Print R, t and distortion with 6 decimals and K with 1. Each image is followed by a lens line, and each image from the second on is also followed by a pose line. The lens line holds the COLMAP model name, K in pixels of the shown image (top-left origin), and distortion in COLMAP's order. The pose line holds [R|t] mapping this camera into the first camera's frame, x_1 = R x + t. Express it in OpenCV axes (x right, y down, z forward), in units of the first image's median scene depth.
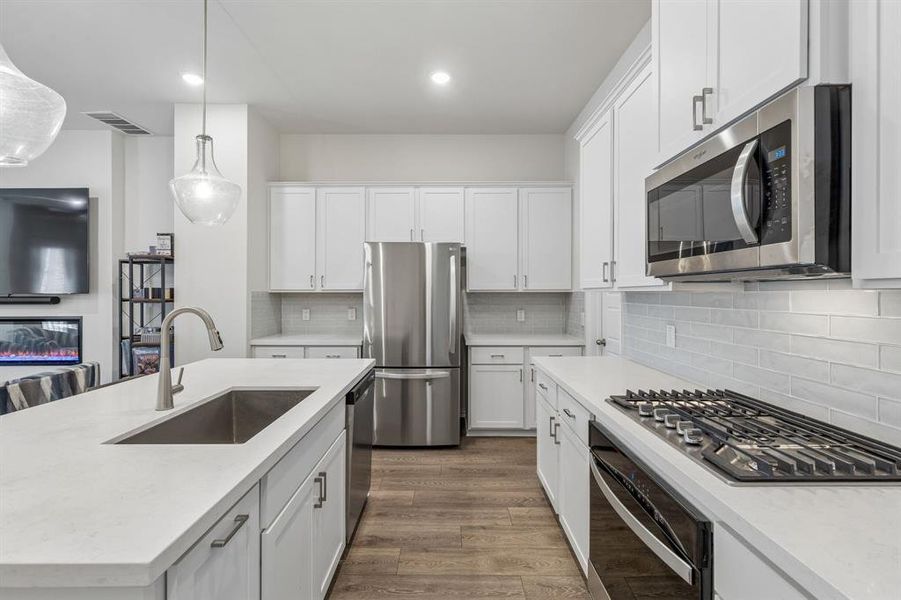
lens RADIAL K [[408.7, 0, 455.0], [0, 408.7, 294.4], [0, 0, 1]] dist [0.004328, 0.000641]
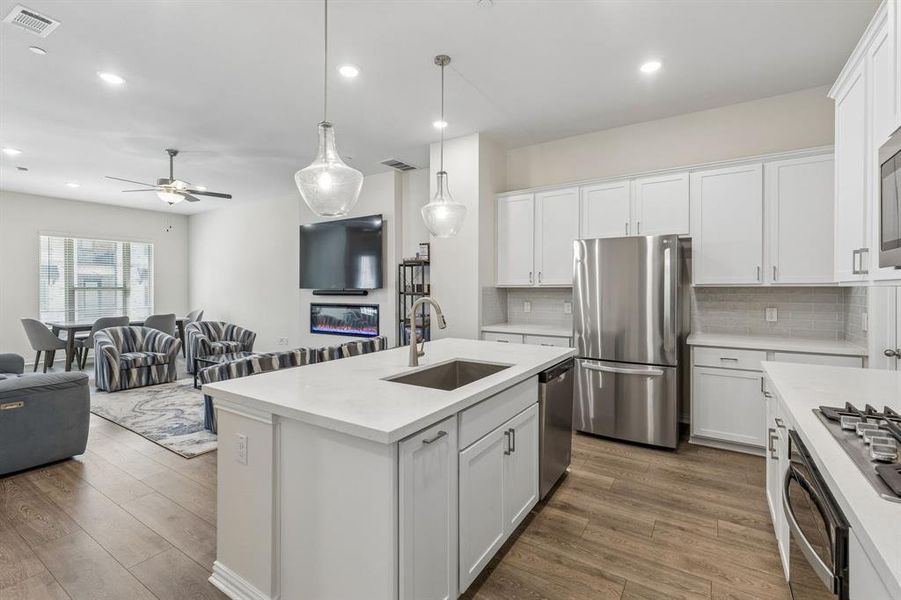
lens RADIAL K [[408.7, 0, 455.0], [0, 408.7, 294.4], [0, 0, 1]] dist [0.004328, 0.000641]
pose [[0.845214, 0.007818, -0.534371, 0.087873], [-0.000512, 0.999904, 0.013820, -0.000902], [0.534428, -0.011408, 0.845137, -0.071669]]
